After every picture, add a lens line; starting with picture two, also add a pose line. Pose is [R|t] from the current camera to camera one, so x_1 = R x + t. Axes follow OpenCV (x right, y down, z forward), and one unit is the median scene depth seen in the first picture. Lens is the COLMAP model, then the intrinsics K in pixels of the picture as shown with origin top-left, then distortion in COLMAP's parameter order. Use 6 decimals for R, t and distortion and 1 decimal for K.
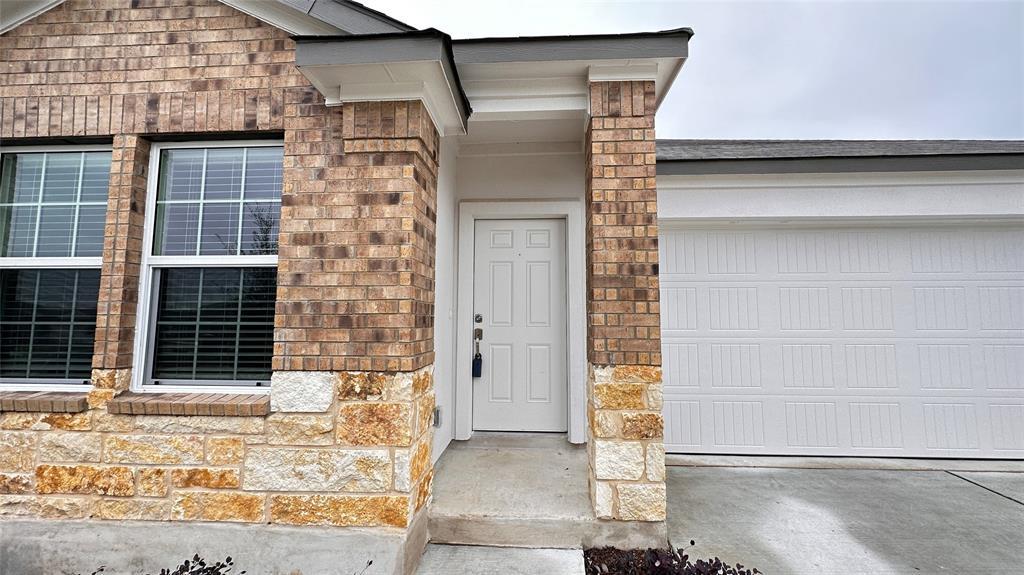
lens RADIAL K [[409.5, 0, 512.0], [0, 409.5, 287.5], [0, 0, 1]] dist [-0.002823, 0.000536]
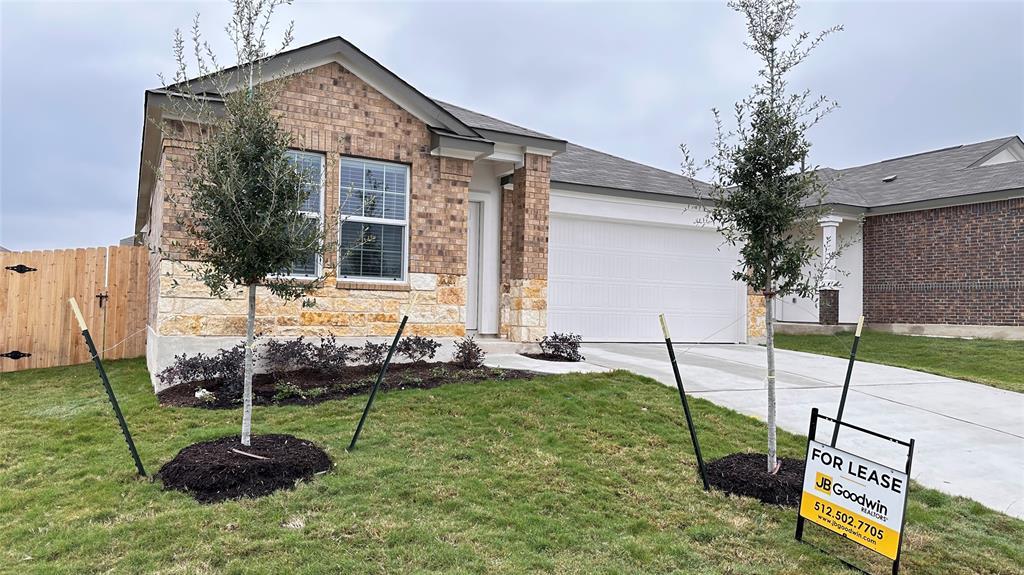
lens RADIAL K [[713.8, 0, 512.0], [0, 713.8, 287.5], [0, 0, 1]] dist [0.129574, -0.000782]
pose [[0.855940, 0.038454, 0.515643, -2.024424], [-0.066866, 0.997089, 0.036636, 0.097228], [-0.512733, -0.065838, 0.856020, -2.552221]]
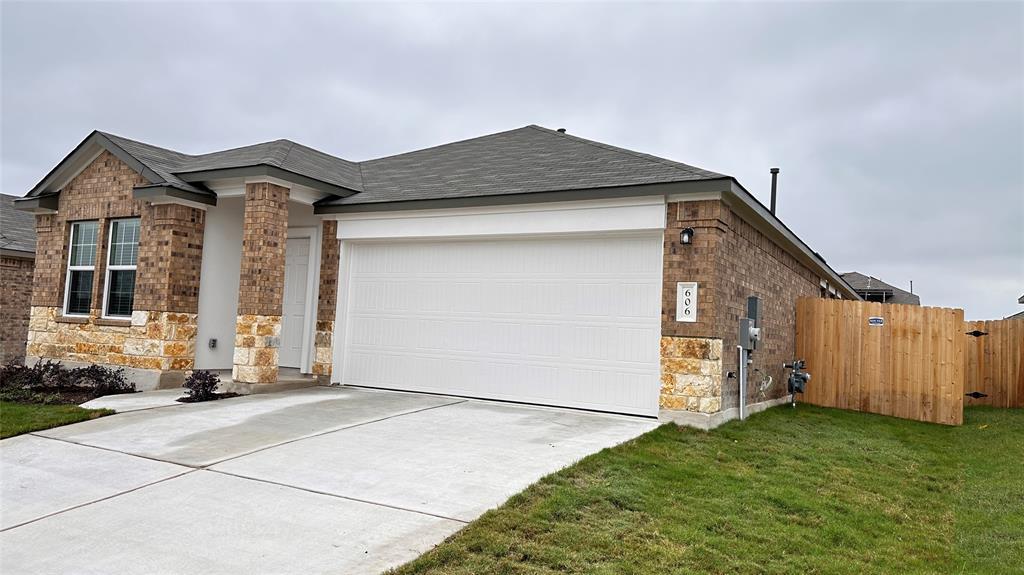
lens RADIAL K [[712.1, 0, 512.0], [0, 712.1, 287.5], [0, 0, 1]] dist [0.002597, -0.002049]
pose [[0.895470, 0.013231, -0.444925, 3.391800], [-0.010564, 0.999908, 0.008475, -0.005284], [0.444997, -0.002889, 0.895528, -1.880190]]
